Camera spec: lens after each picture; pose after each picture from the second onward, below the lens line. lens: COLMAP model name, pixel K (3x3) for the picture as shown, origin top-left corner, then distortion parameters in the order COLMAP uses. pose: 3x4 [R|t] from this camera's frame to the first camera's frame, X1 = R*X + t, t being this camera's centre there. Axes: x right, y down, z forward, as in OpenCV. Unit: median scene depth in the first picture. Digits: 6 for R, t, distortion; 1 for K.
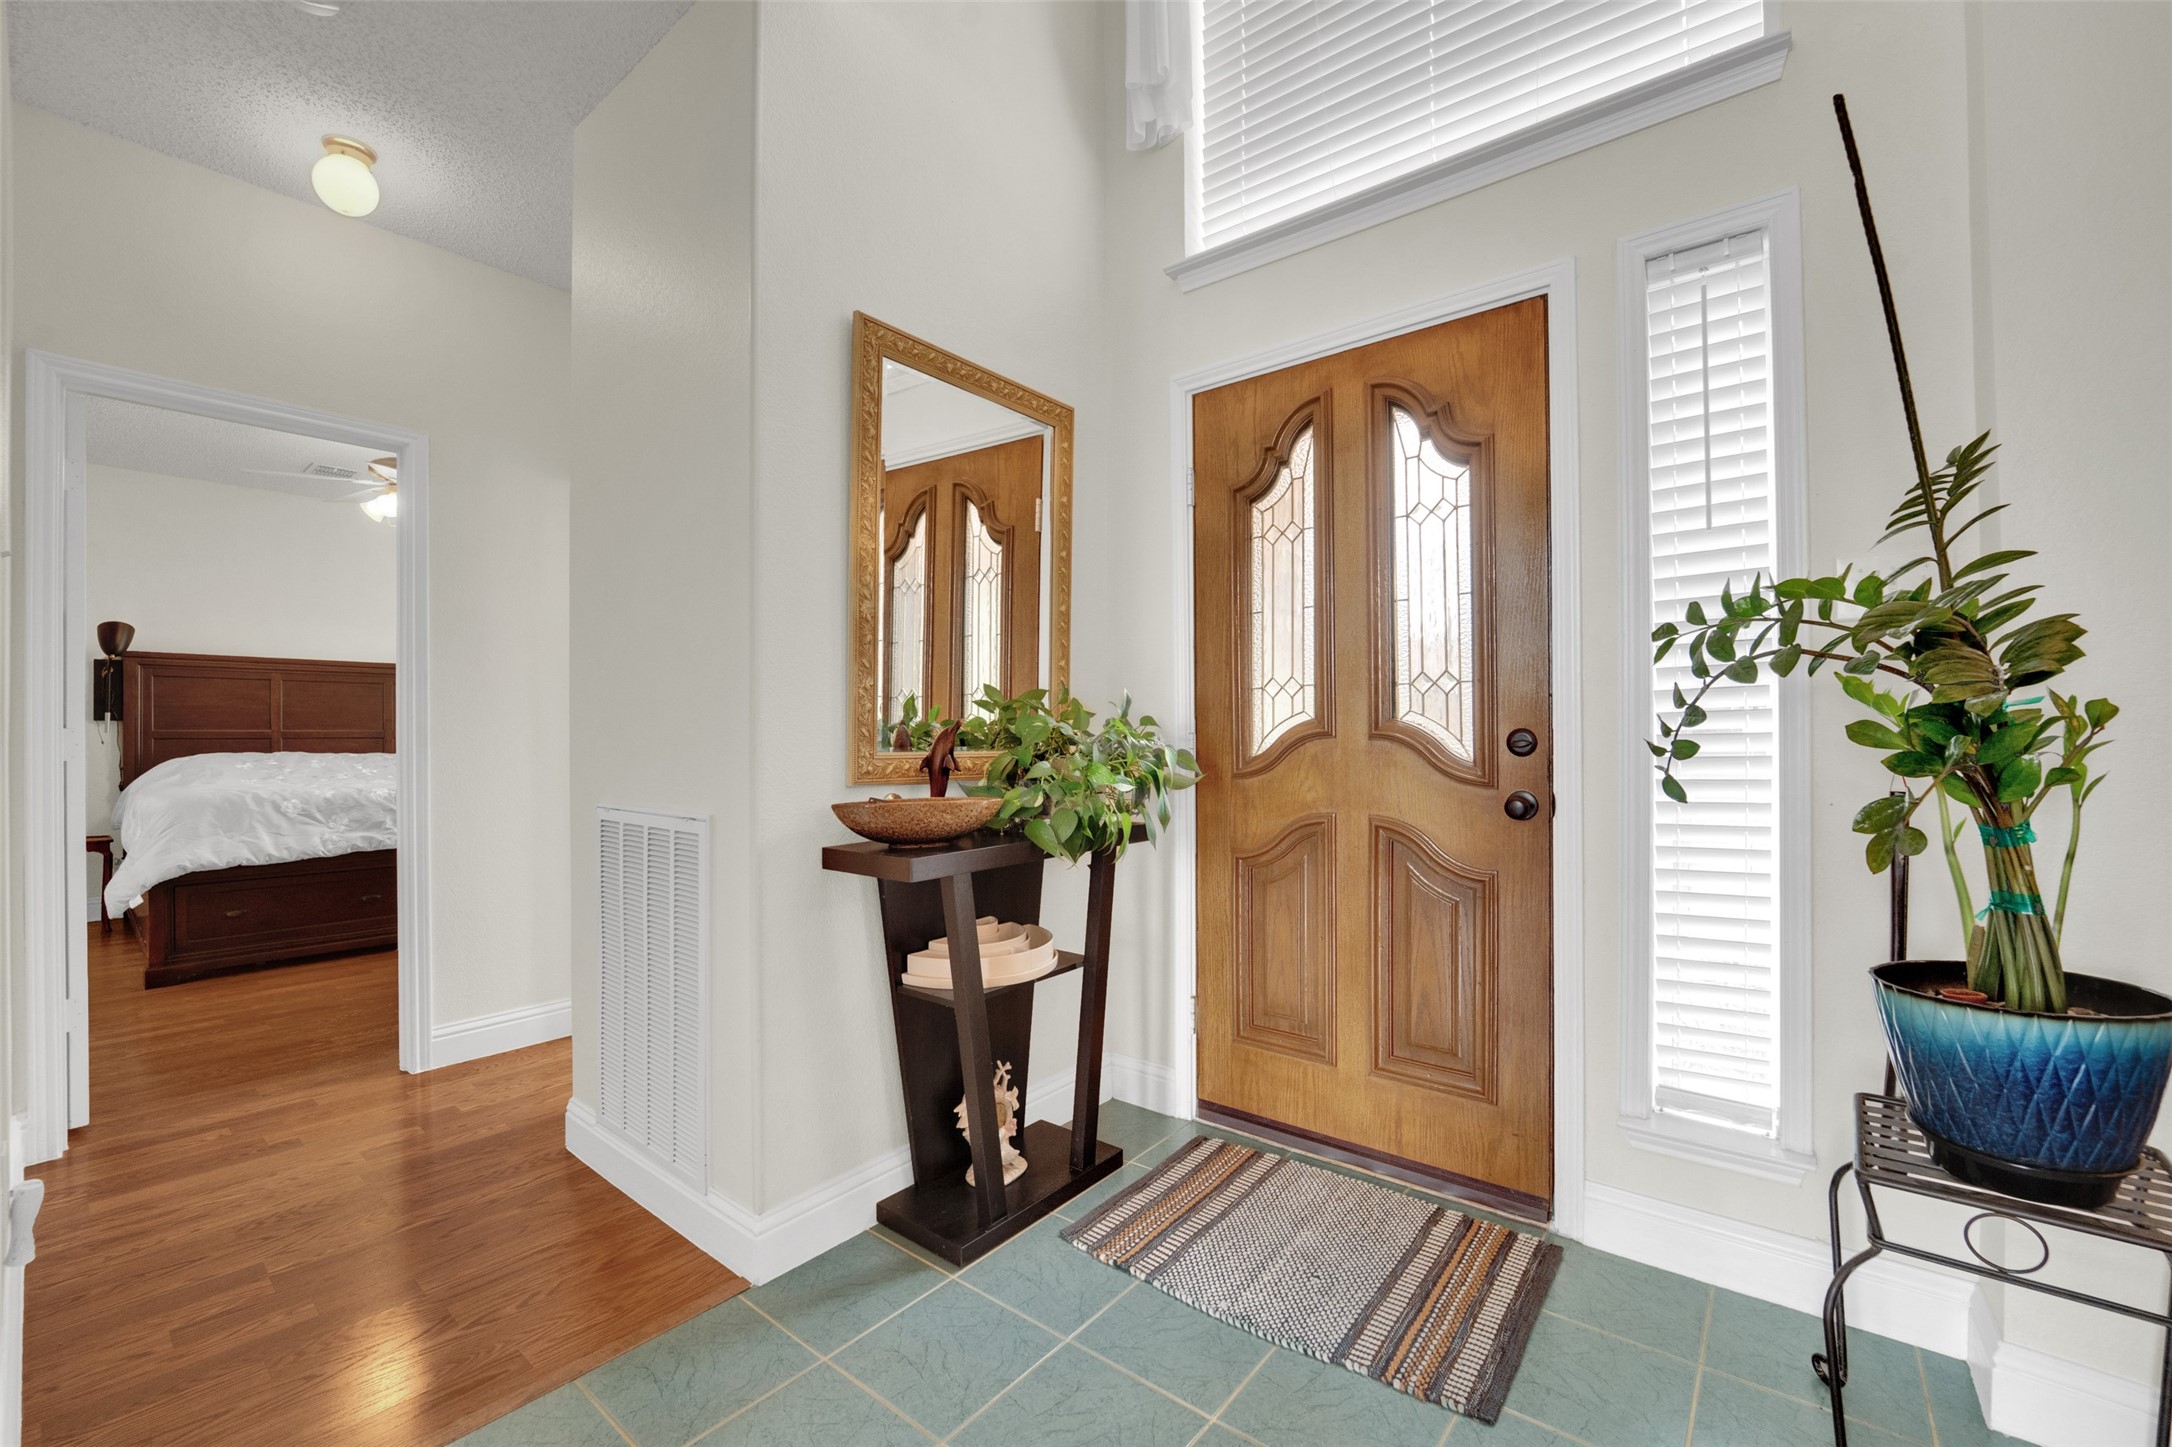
lens RADIAL K [[892.9, 0, 1053.3], [0, 892.9, 736.7], [0, 0, 1]] dist [-0.008734, 0.002547]
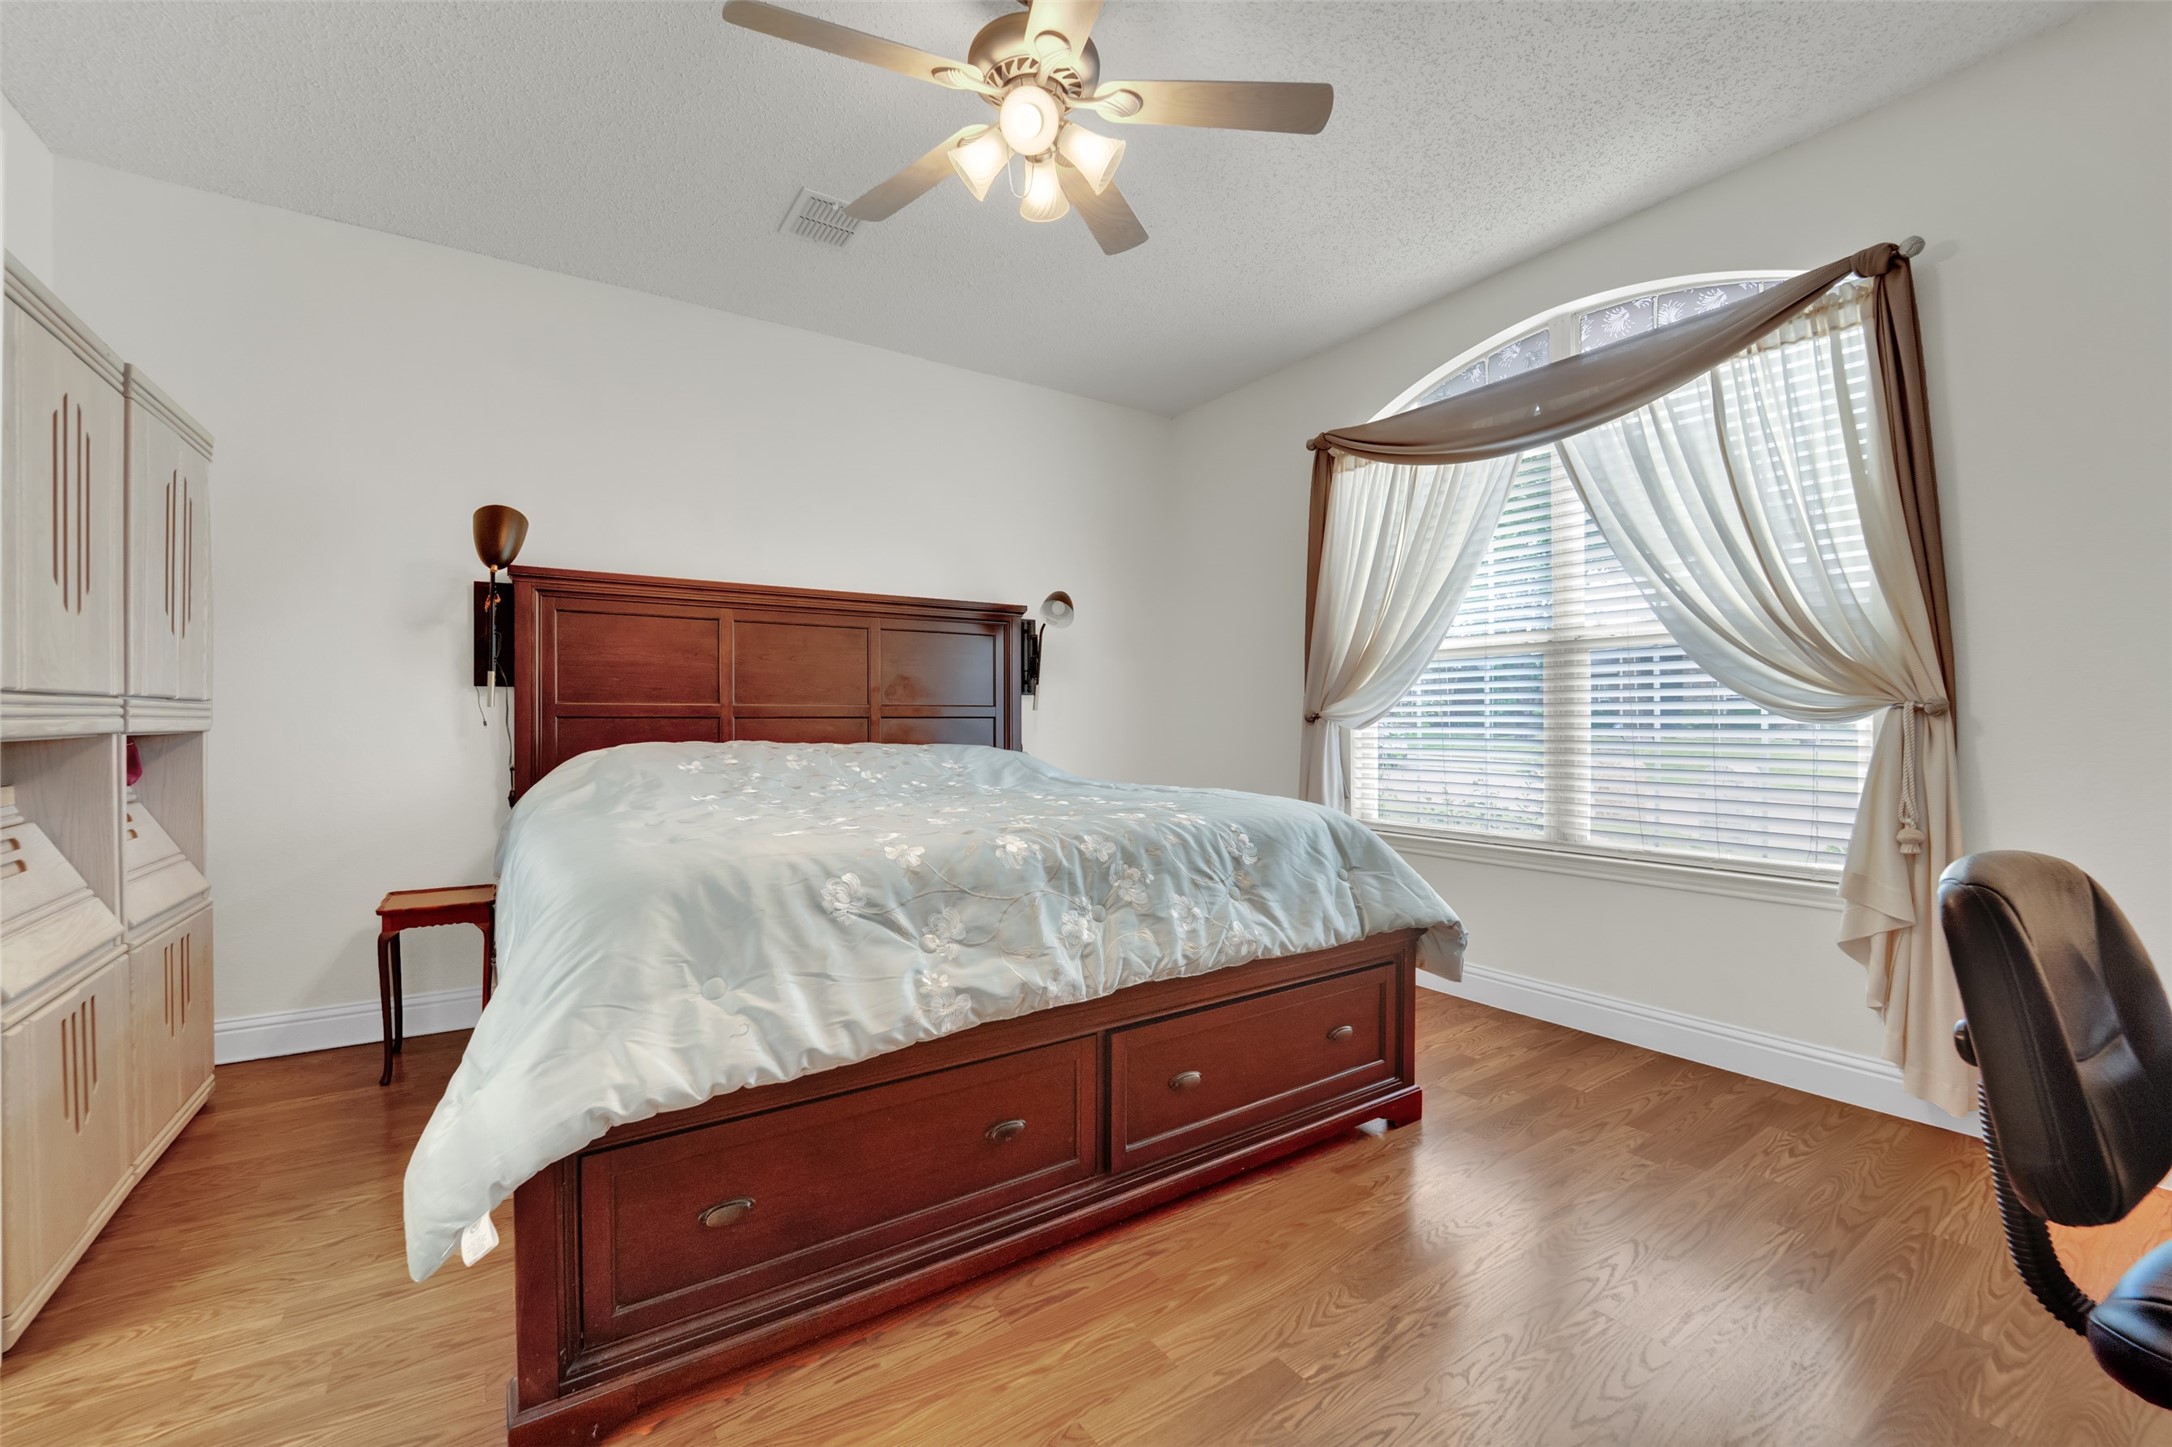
lens RADIAL K [[892.9, 0, 1086.9], [0, 892.9, 727.1], [0, 0, 1]] dist [-0.008734, 0.002547]
pose [[0.963172, 0.001868, -0.268879, -0.535360], [-0.001148, 0.999995, 0.002836, 0.006888], [0.268883, -0.002423, 0.963170, 0.544154]]
